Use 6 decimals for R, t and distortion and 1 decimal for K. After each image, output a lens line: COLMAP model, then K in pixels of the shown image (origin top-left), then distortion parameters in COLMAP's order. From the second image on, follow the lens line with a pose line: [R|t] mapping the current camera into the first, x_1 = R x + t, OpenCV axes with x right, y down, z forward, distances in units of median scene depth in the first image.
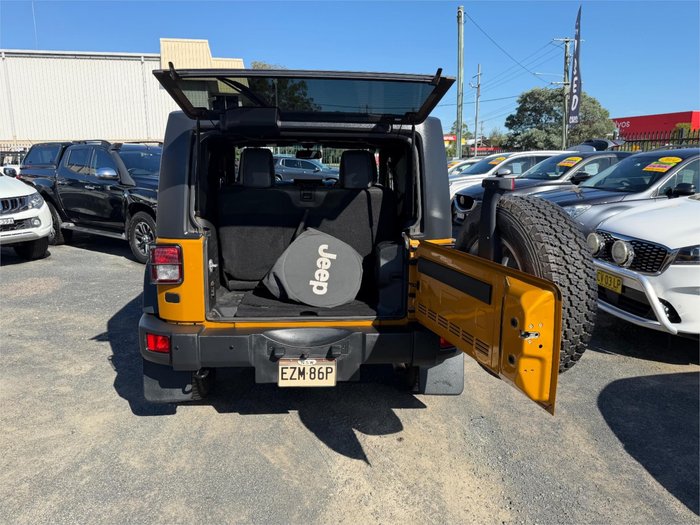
lens RADIAL K [[534.5, 0, 350.5], [0, 534.5, 240.3], [0, 0, 1]] dist [0.003954, -0.004472]
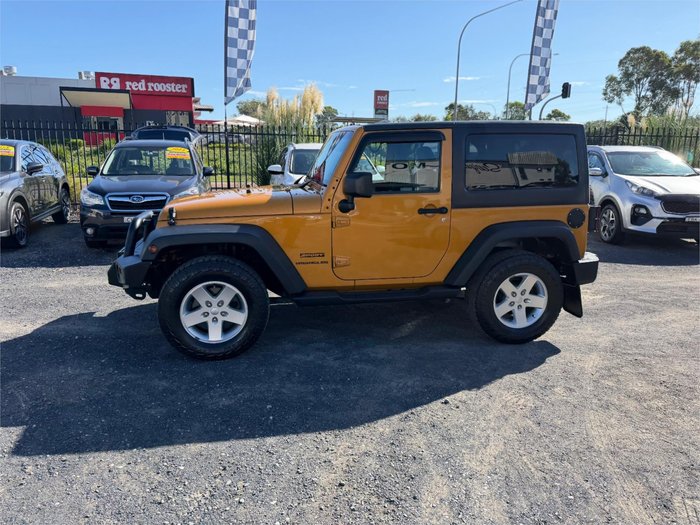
lens RADIAL K [[494.5, 0, 347.7], [0, 494.5, 240.1], [0, 0, 1]] dist [0.046330, -0.063806]
pose [[-0.115309, -0.182090, 0.976497, -1.386796], [0.143170, 0.969744, 0.197737, -0.234184], [-0.982958, 0.162606, -0.085750, 1.476645]]
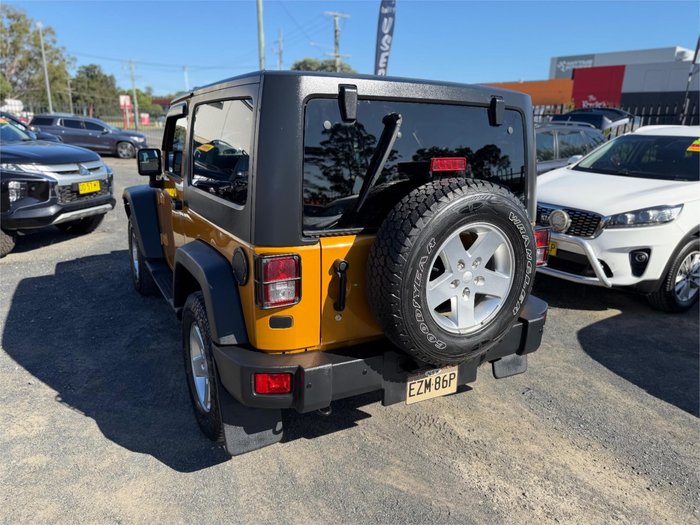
lens RADIAL K [[507.3, 0, 350.6], [0, 507.3, 251.0], [0, 0, 1]] dist [-0.000895, -0.001614]
pose [[0.905605, -0.080622, 0.416390, -0.432933], [0.040081, 0.993641, 0.105216, -0.053772], [-0.422225, -0.078595, 0.903078, 0.248726]]
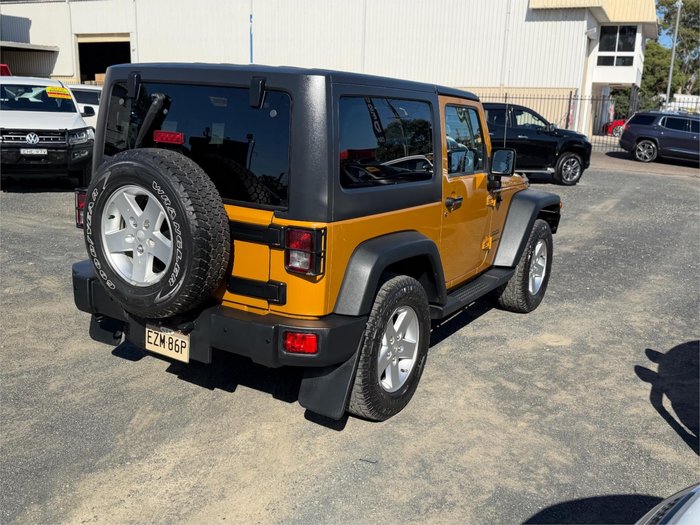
lens RADIAL K [[692.6, 0, 351.2], [0, 692.6, 251.5], [0, 0, 1]] dist [0.151810, -0.342528]
pose [[0.801580, 0.157971, -0.576640, 0.703005], [-0.132246, 0.987420, 0.086672, -0.050350], [0.583078, 0.006783, 0.812388, 0.141271]]
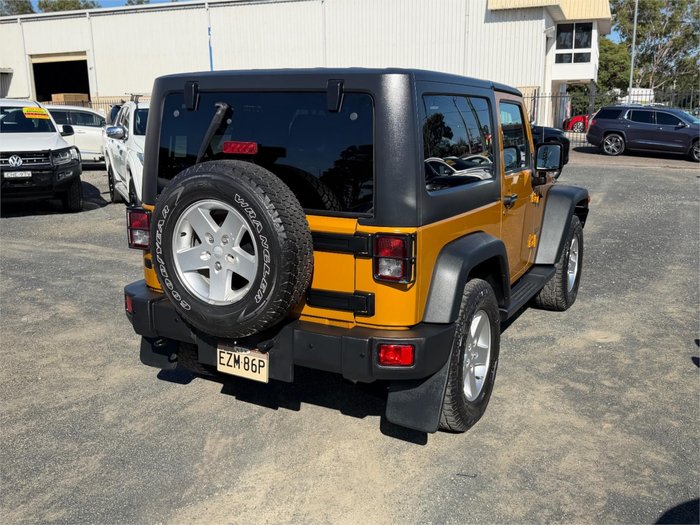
lens RADIAL K [[692.7, 0, 339.7], [0, 692.7, 248.1], [0, 0, 1]] dist [0.148639, -0.308556]
pose [[0.832012, 0.103519, -0.545013, 0.547162], [-0.080350, 0.994563, 0.066244, -0.029098], [0.548907, -0.011324, 0.835807, 0.082931]]
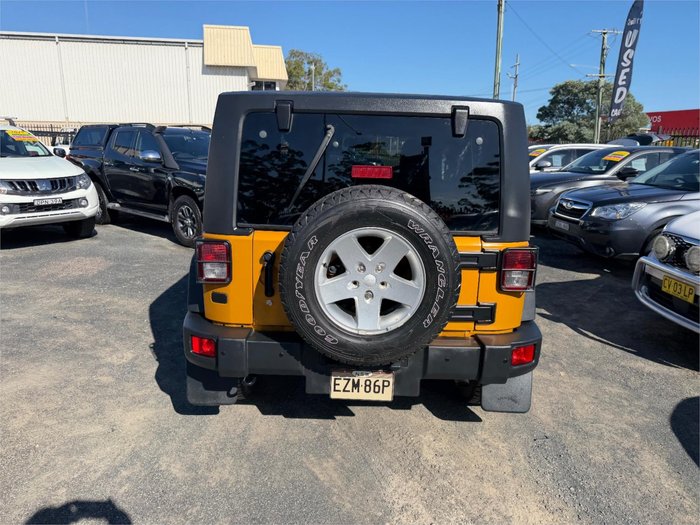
lens RADIAL K [[505.5, 0, 346.0], [0, 505.5, 250.3], [0, 0, 1]] dist [0.038557, -0.055406]
pose [[0.997587, 0.036801, -0.058871, -0.052717], [-0.033749, 0.998076, 0.052009, -0.021744], [0.060671, -0.049897, 0.996910, 0.115500]]
